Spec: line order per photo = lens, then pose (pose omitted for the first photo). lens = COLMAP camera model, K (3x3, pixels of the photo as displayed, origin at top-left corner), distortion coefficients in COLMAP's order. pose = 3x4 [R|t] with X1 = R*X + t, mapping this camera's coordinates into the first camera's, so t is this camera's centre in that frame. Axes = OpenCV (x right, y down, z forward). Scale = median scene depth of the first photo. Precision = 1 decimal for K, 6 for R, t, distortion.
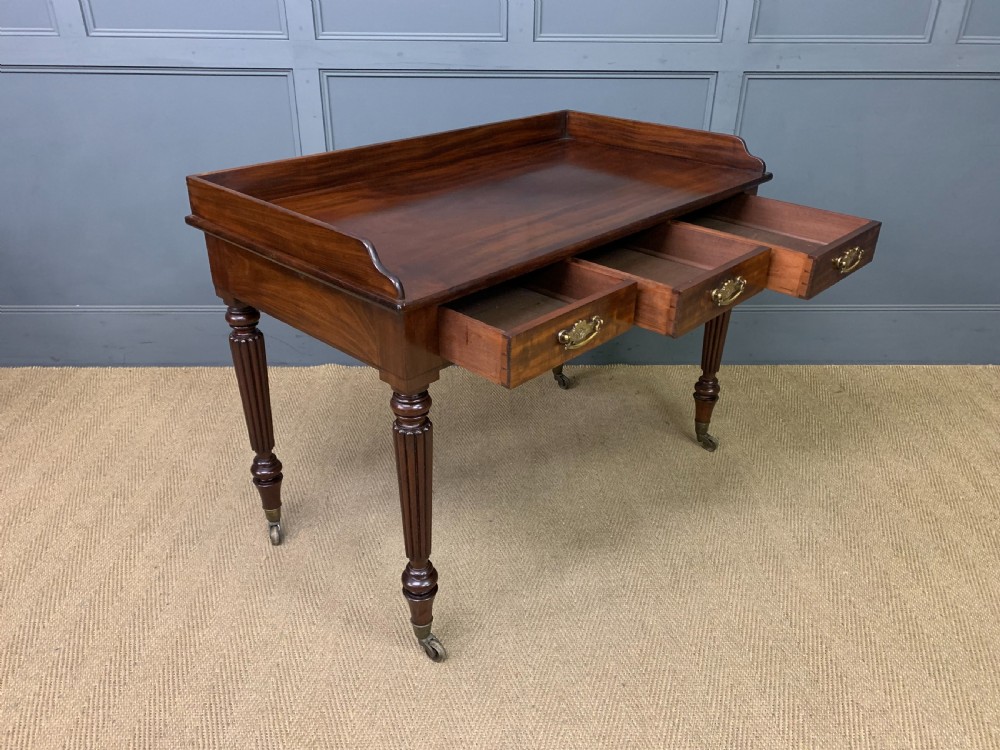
lens RADIAL K [[767.8, 0, 496.8], [0, 767.8, 379.8], [0, 0, 1]] dist [0.009389, 0.002826]
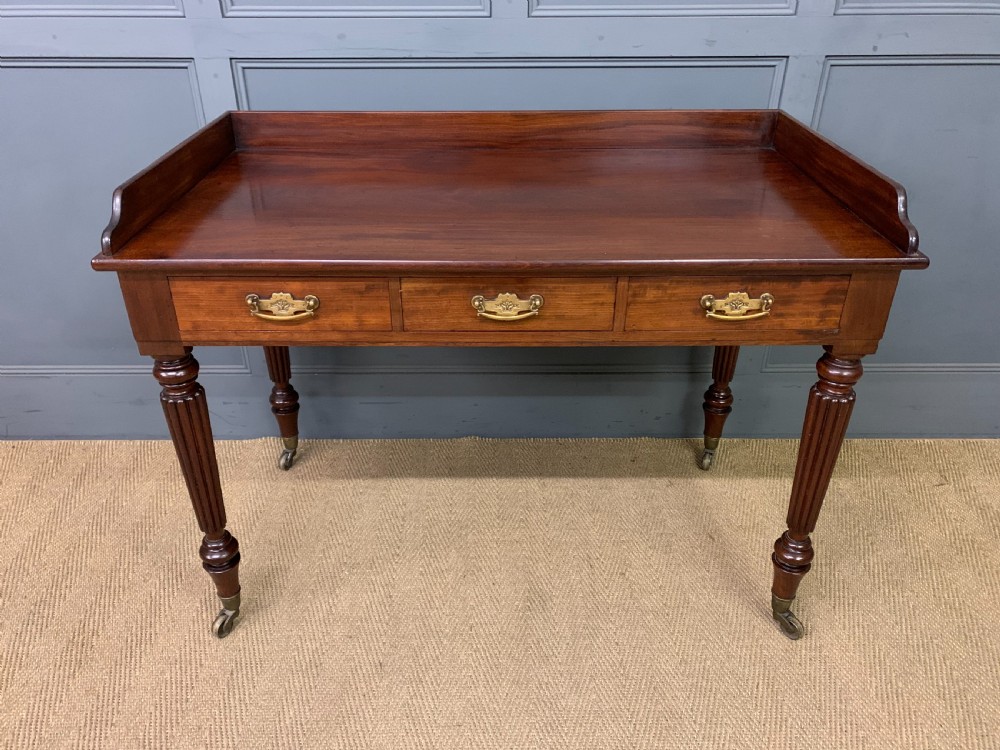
lens RADIAL K [[768.5, 0, 490.1], [0, 768.5, 370.2], [0, 0, 1]] dist [0.015086, 0.000197]
pose [[0.999611, 0.002595, -0.027757, 0.039621], [-0.001797, 0.999586, 0.028710, -0.159028], [0.027820, -0.028649, 0.999202, 0.330944]]
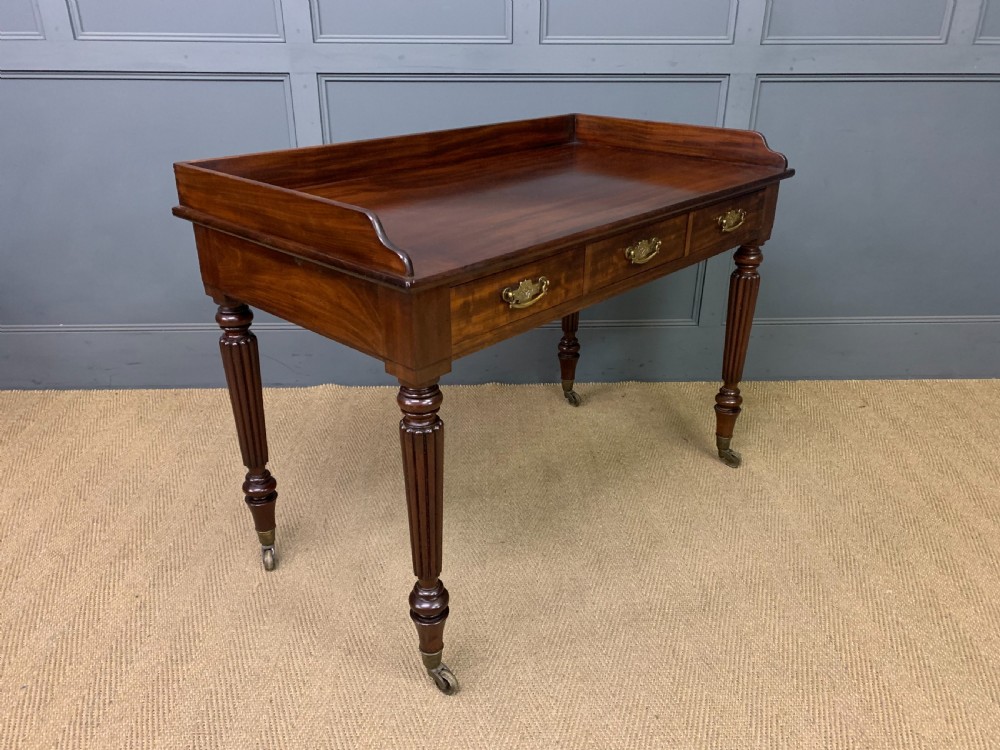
lens RADIAL K [[767.5, 0, 503.0], [0, 767.5, 382.3], [0, 0, 1]] dist [0.010968, -0.000278]
pose [[0.999864, -0.010704, 0.012513, -0.017703], [0.011337, 0.998602, -0.051631, 0.040953], [-0.011943, 0.051765, 0.998588, 0.068273]]
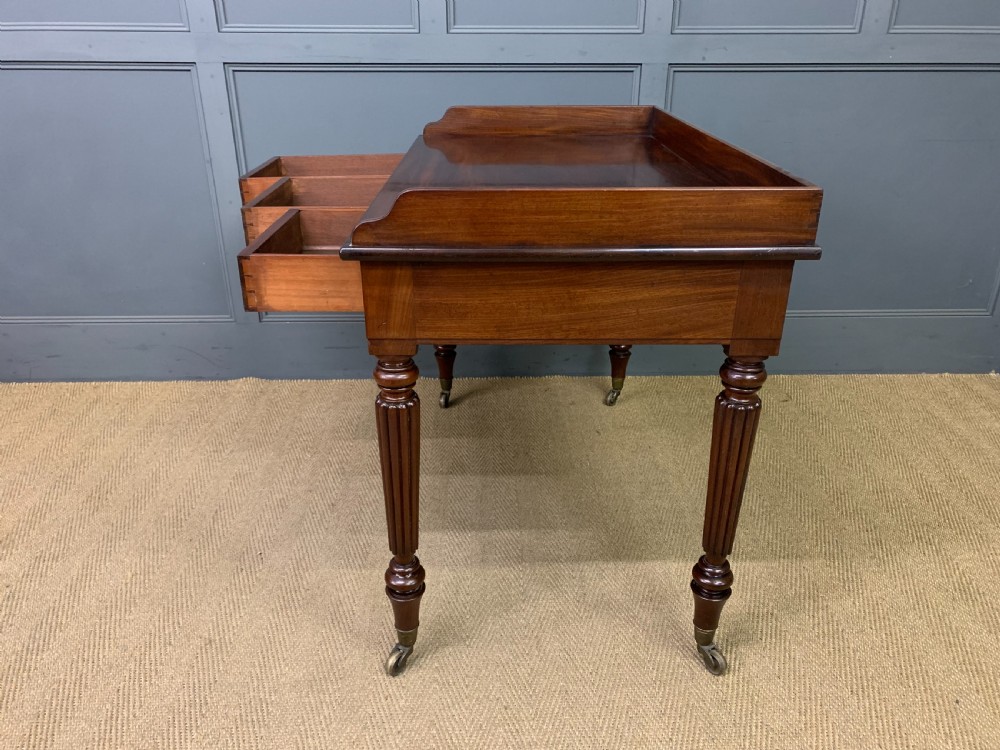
lens RADIAL K [[769.9, 0, 502.6], [0, 769.9, 382.2], [0, 0, 1]] dist [0.011419, 0.001783]
pose [[0.999955, -0.008681, 0.003926, 0.129859], [0.008886, 0.998397, -0.055888, 0.058618], [-0.003435, 0.055921, 0.998429, 0.075135]]
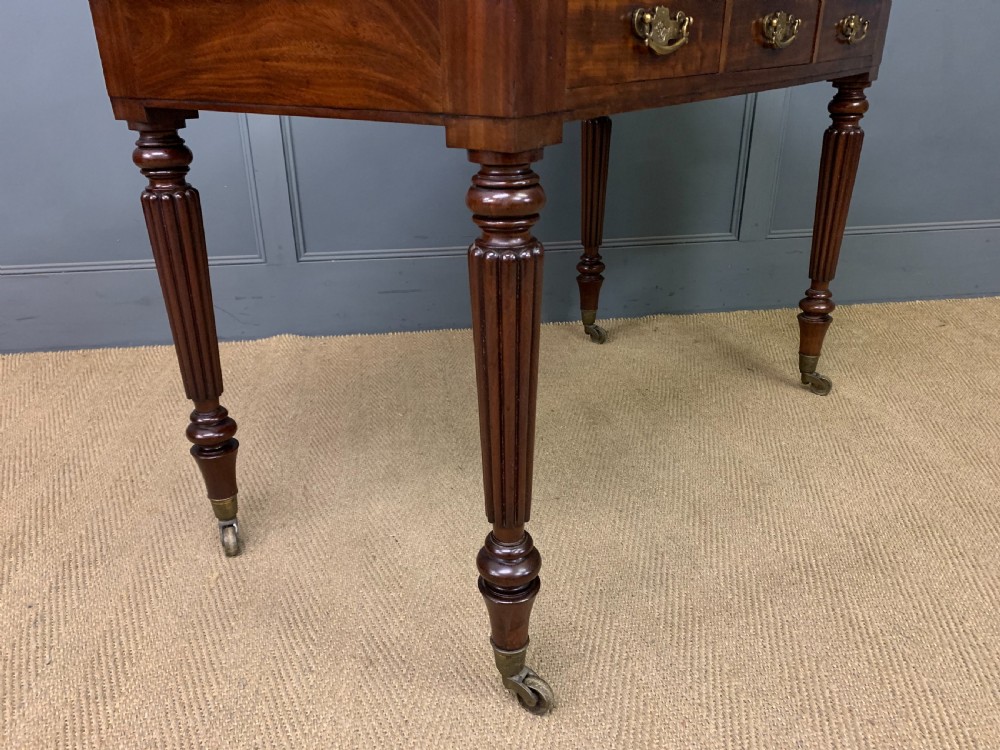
lens RADIAL K [[769.8, 0, 488.6], [0, 769.8, 384.9], [0, 0, 1]] dist [0.005589, 0.006284]
pose [[0.994250, -0.065040, 0.085075, -0.123358], [0.070871, 0.995205, -0.067412, 0.132702], [-0.080282, 0.073054, 0.994092, 0.346914]]
